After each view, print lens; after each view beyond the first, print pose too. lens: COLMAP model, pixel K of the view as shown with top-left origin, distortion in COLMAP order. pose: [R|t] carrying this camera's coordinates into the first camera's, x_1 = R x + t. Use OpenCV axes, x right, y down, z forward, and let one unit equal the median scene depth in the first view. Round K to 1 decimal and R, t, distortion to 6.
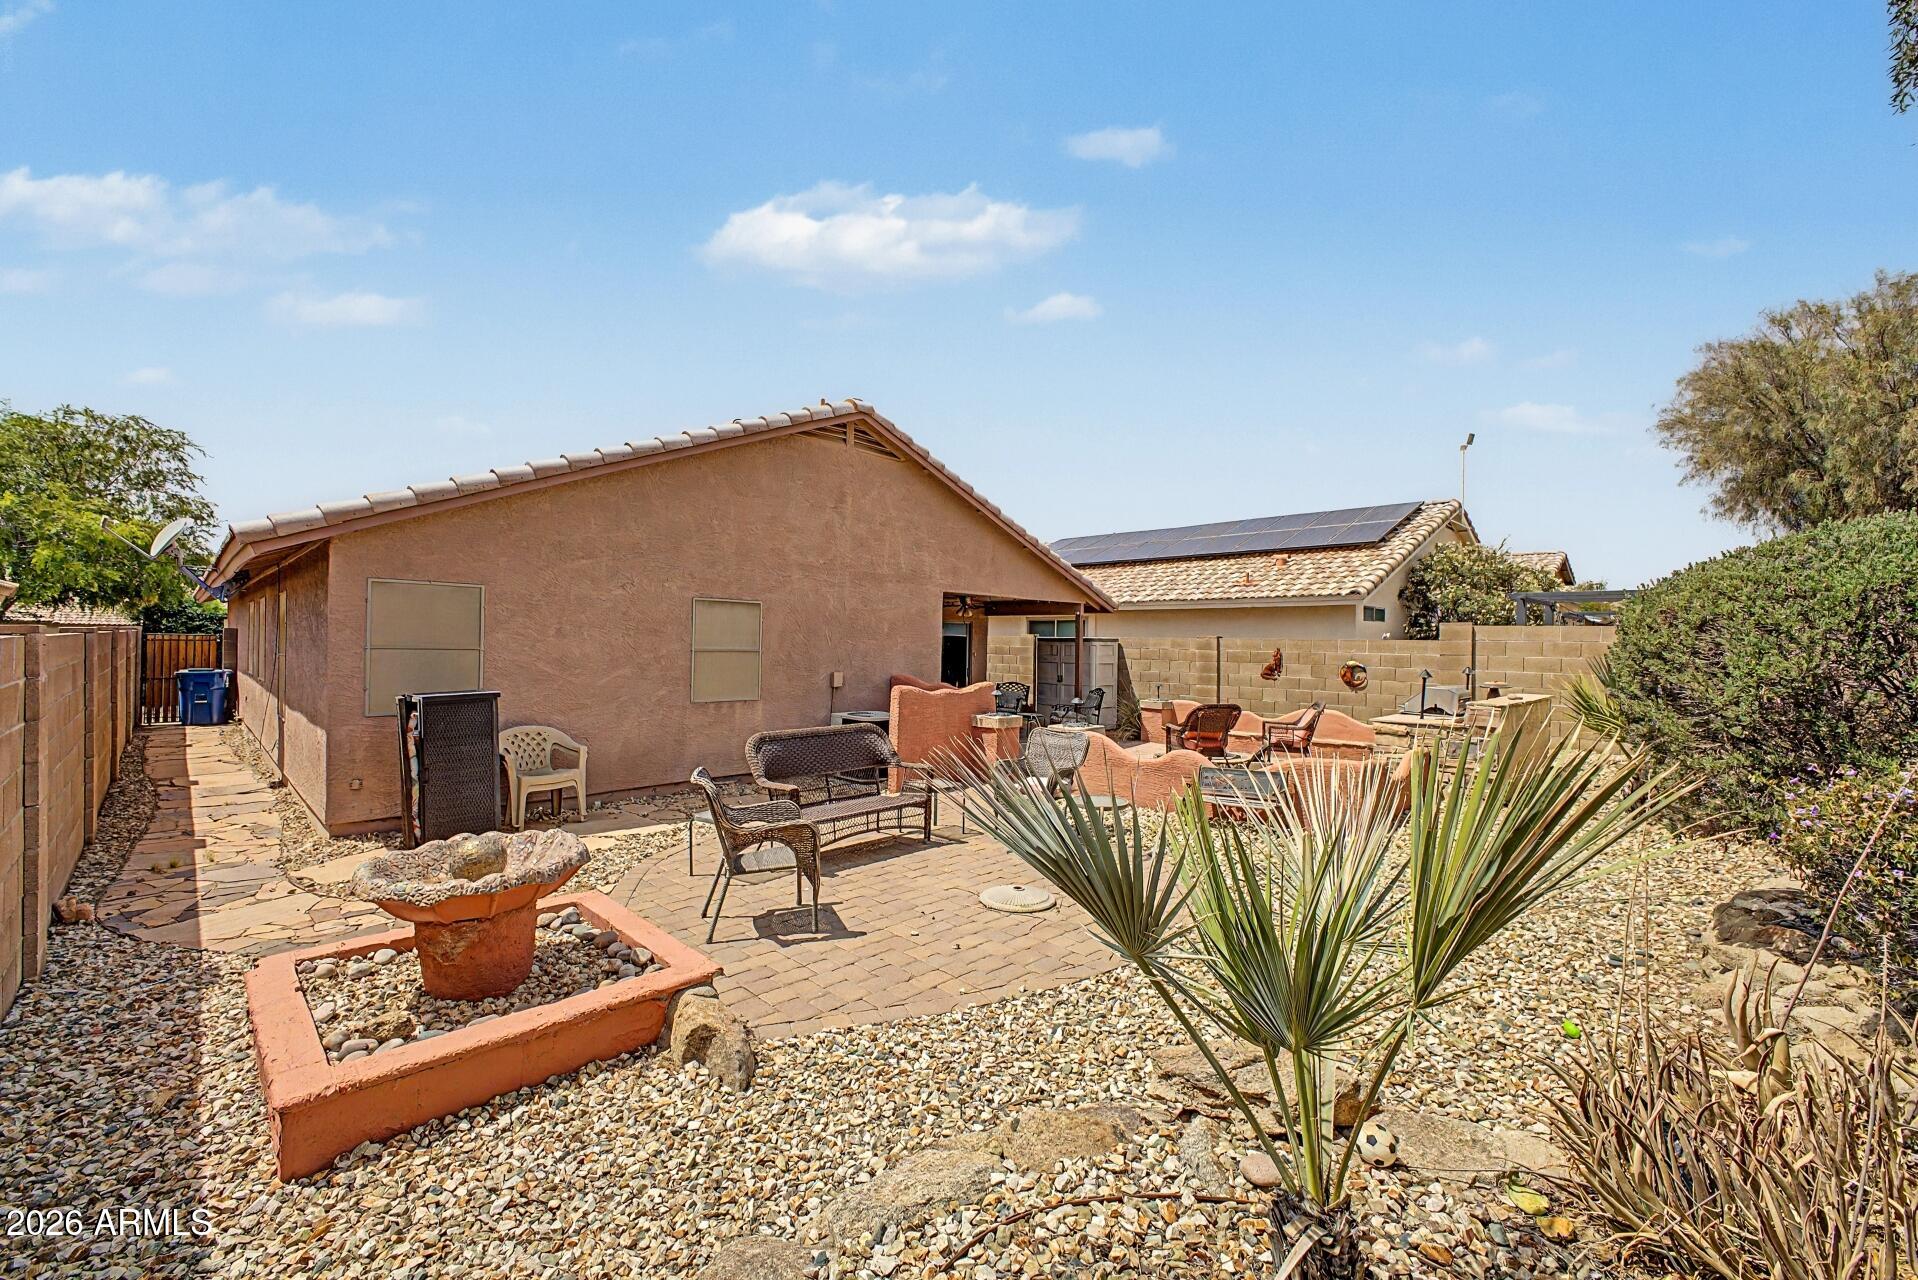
lens RADIAL K [[767.3, 0, 959.0], [0, 767.3, 640.0], [0, 0, 1]] dist [0.006686, -0.000284]
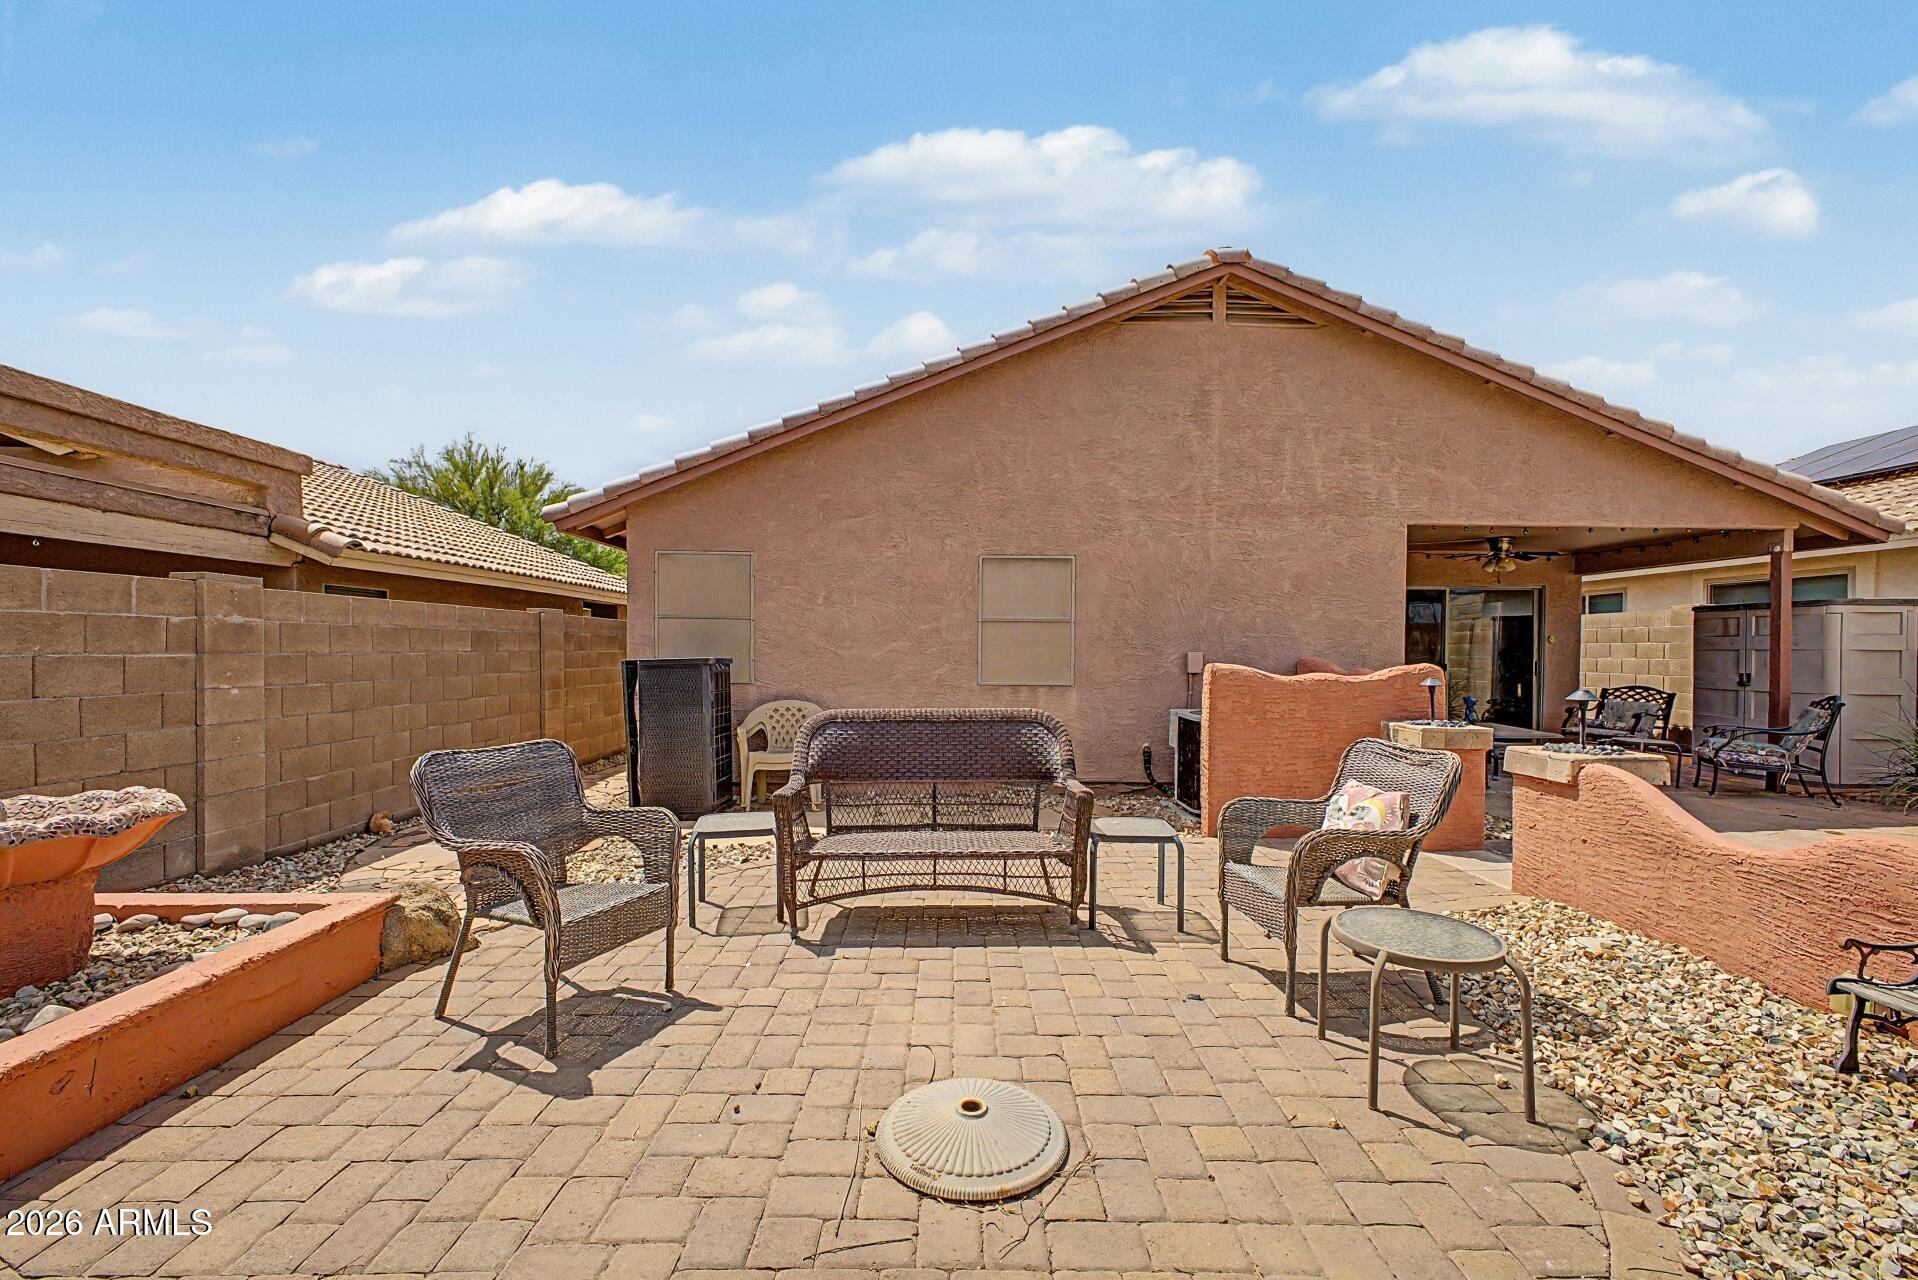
lens RADIAL K [[769.8, 0, 957.6], [0, 769.8, 655.0], [0, 0, 1]] dist [0.034163, -0.017990]
pose [[0.719906, -0.007307, -0.694033, 0.185131], [0.008442, 0.999963, -0.001771, 0.047656], [0.694020, -0.004584, 0.719941, 0.374444]]
